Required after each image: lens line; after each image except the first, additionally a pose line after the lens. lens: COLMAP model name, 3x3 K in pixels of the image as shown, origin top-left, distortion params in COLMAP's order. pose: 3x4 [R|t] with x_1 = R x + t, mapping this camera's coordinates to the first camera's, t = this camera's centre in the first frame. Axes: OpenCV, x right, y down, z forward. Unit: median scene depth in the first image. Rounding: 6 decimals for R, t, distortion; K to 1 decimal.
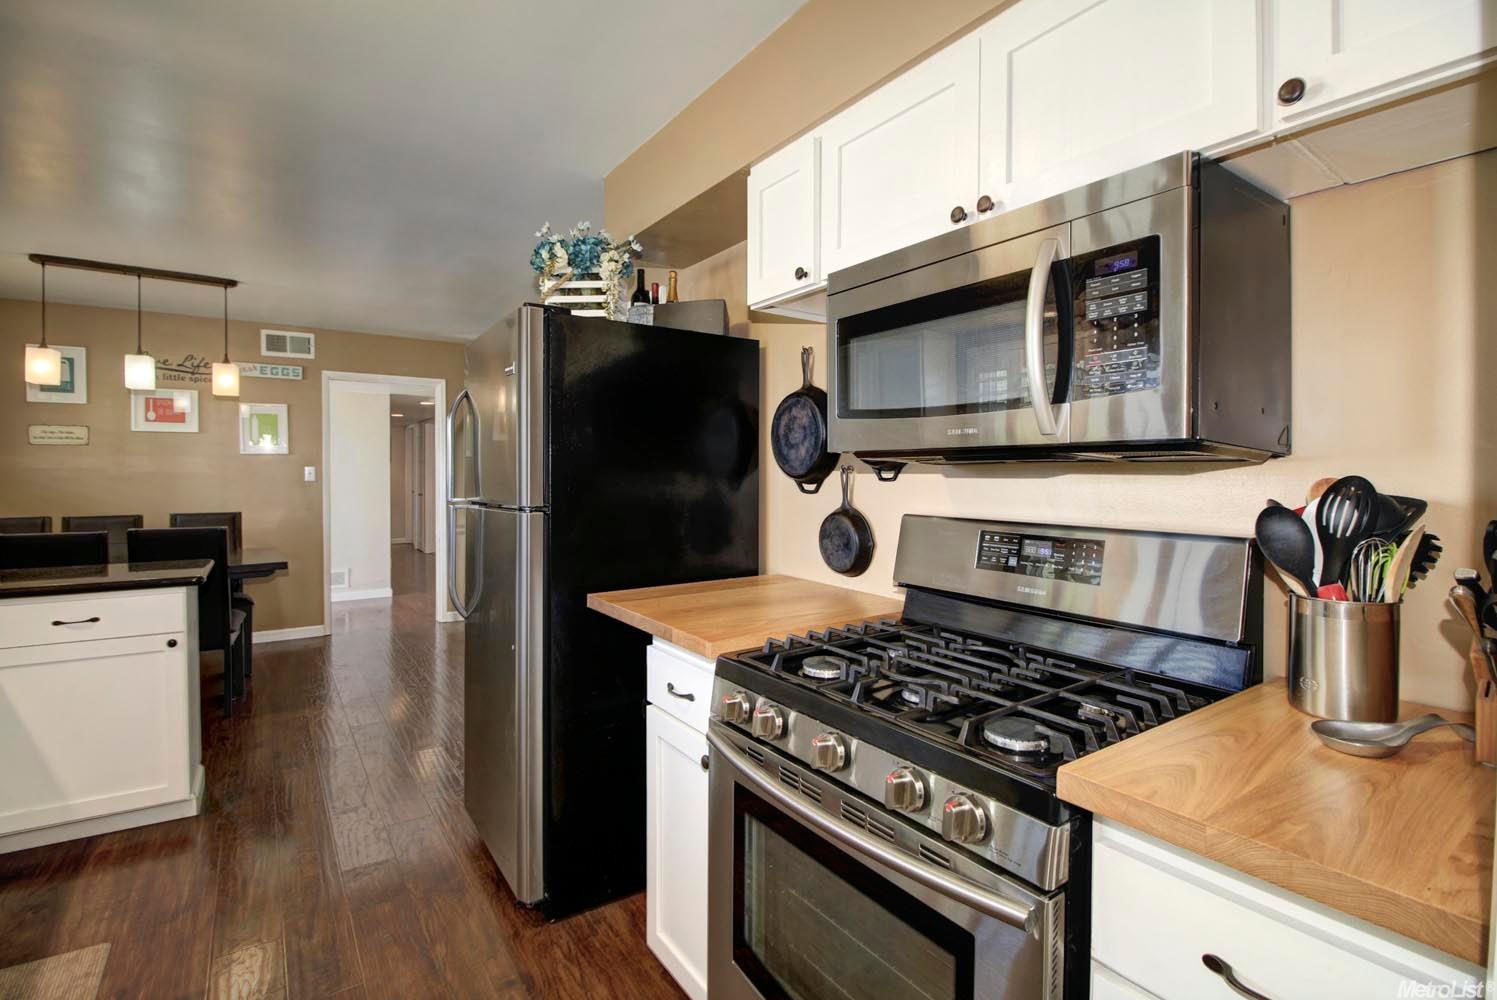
lens RADIAL K [[713.1, 0, 757.9], [0, 713.1, 485.3], [0, 0, 1]] dist [-0.004369, -0.007415]
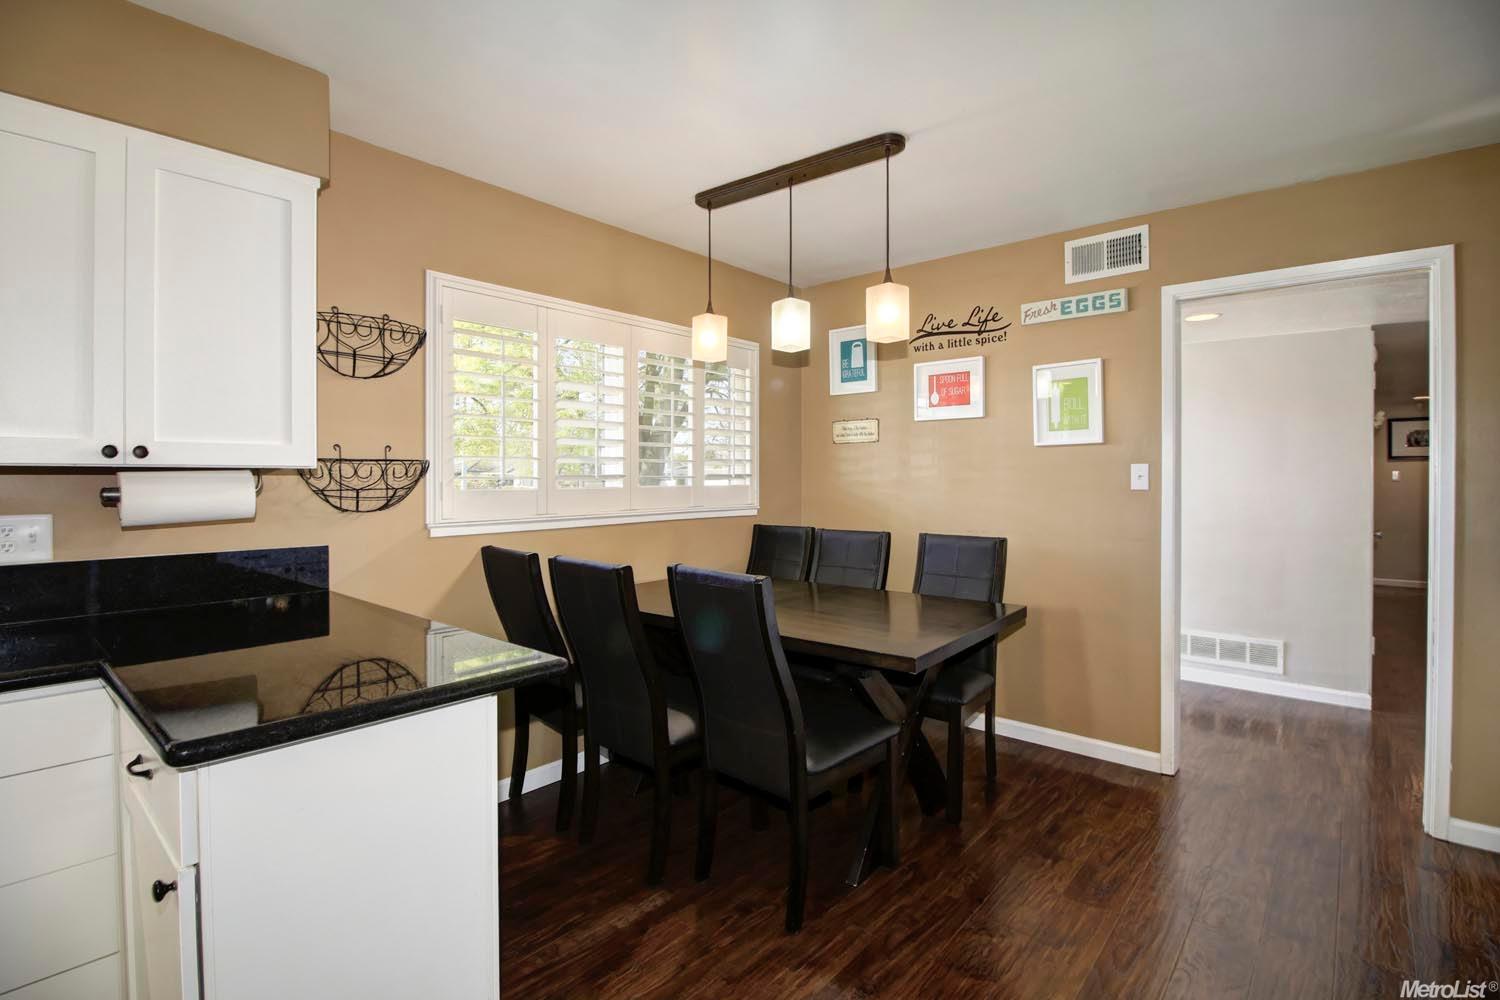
lens RADIAL K [[714.6, 0, 717.6], [0, 714.6, 485.7], [0, 0, 1]] dist [-0.004369, -0.007415]
pose [[0.228451, 0.011573, -0.973487, -0.200553], [-0.016480, 0.999832, 0.008018, -0.010361], [0.973416, 0.014212, 0.228603, 0.693767]]
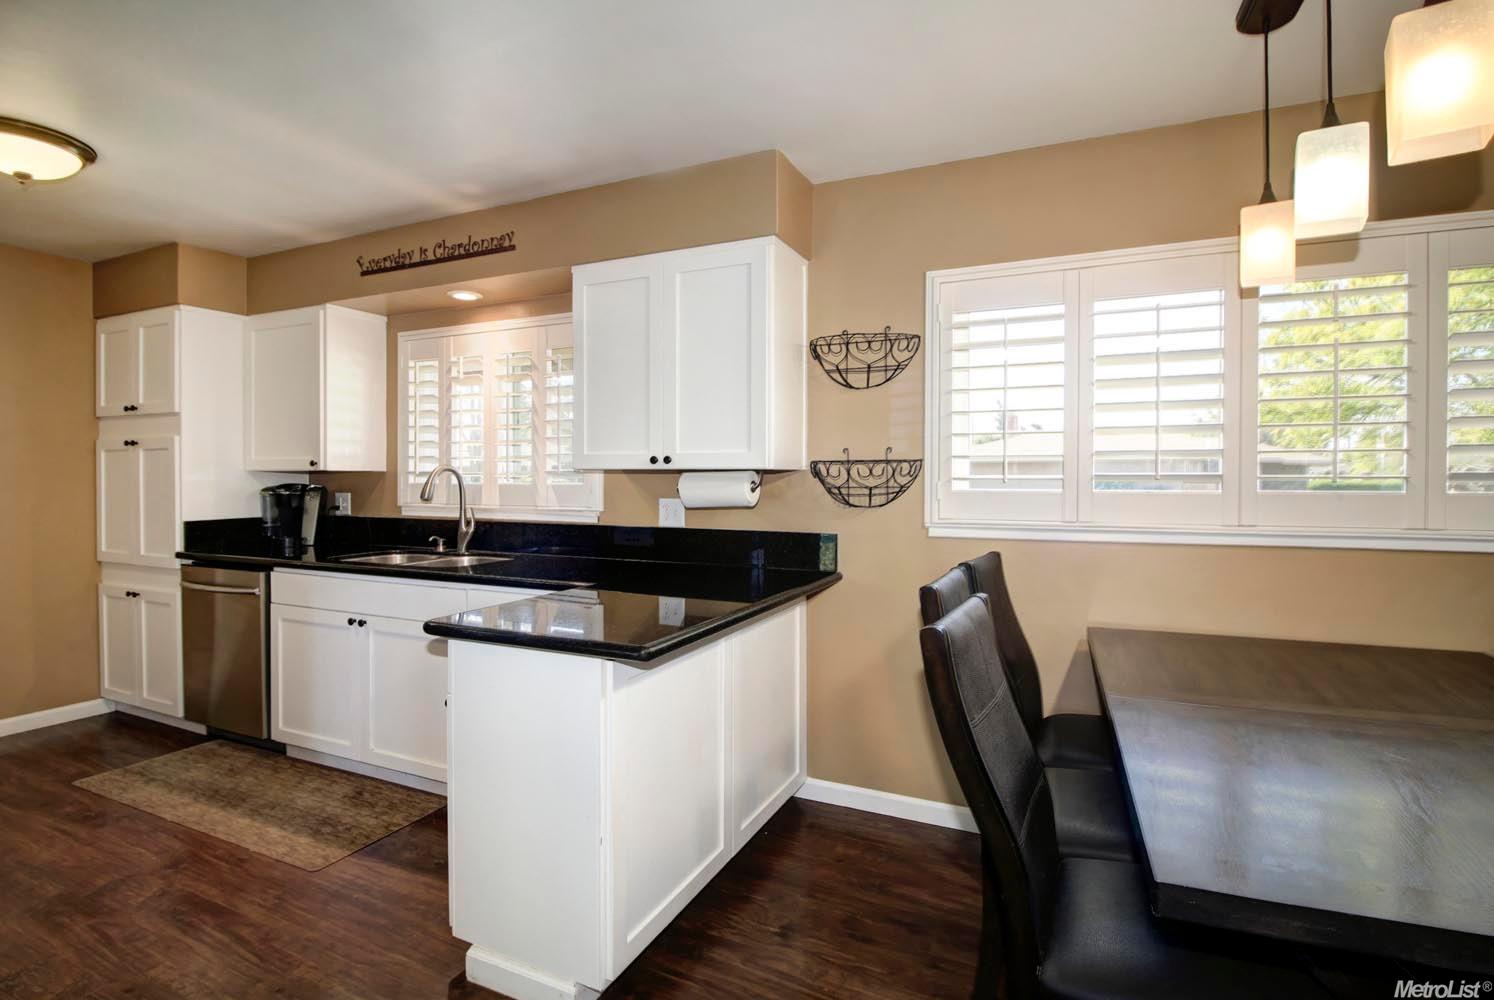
lens RADIAL K [[711.7, 0, 804.7], [0, 711.7, 487.9], [0, 0, 1]] dist [-0.004369, -0.007415]
pose [[-0.843560, 0.006411, -0.536997, -0.422258], [-0.010197, 0.999557, 0.027951, -0.014768], [0.536939, 0.029054, -0.843121, 1.041793]]
